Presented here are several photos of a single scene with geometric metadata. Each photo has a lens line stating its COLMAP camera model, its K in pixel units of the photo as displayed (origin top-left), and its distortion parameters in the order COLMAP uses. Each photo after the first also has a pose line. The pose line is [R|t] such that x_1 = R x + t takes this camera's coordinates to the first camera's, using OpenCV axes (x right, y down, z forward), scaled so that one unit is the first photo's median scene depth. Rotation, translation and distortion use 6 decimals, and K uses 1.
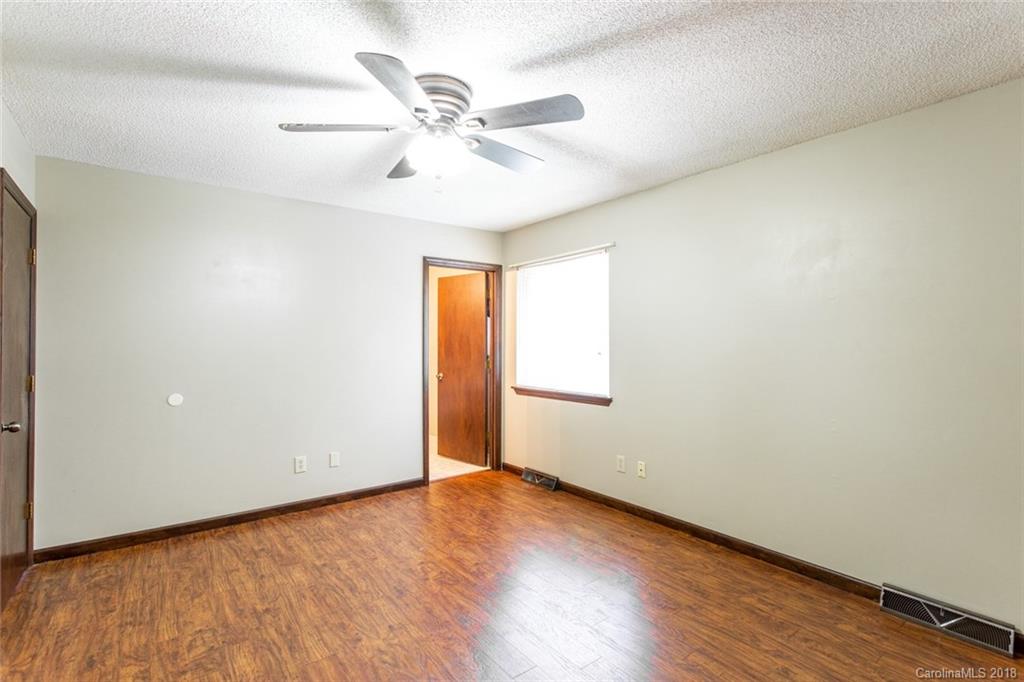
lens RADIAL K [[485.3, 0, 506.1], [0, 485.3, 339.0], [0, 0, 1]] dist [0.000199, -0.000001]
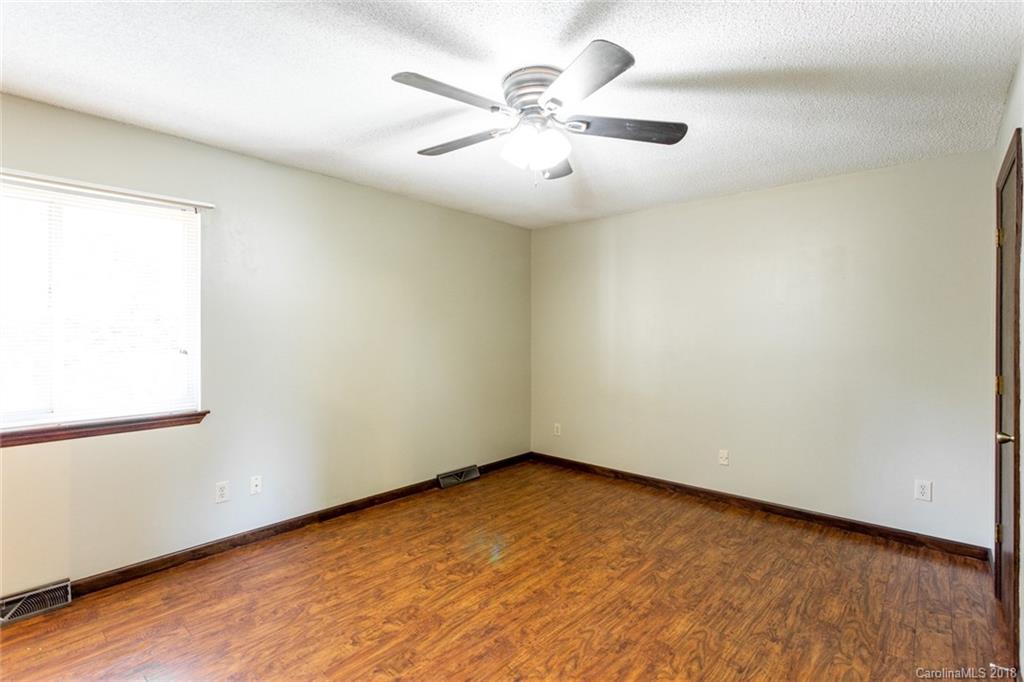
lens RADIAL K [[485.9, 0, 515.8], [0, 485.9, 335.5], [0, 0, 1]] dist [0.001299, 0.000205]
pose [[-0.202281, -0.003595, 0.979321, -0.724050], [-0.004772, 0.999985, 0.002685, 0.002118], [-0.979316, -0.004130, -0.202295, 0.810535]]
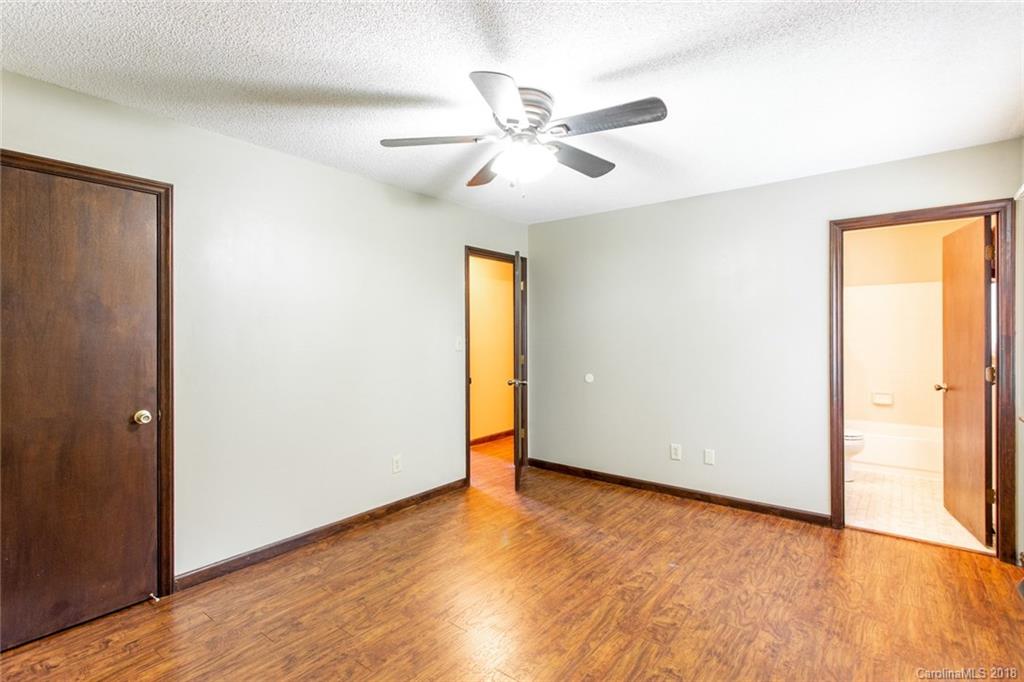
lens RADIAL K [[485.9, 0, 515.8], [0, 485.9, 335.5], [0, 0, 1]] dist [0.001299, 0.000205]
pose [[0.255686, 0.000226, -0.966760, 0.588849], [0.006696, 0.999976, 0.002005, 0.002285], [0.966737, -0.006985, 0.255678, 0.462869]]
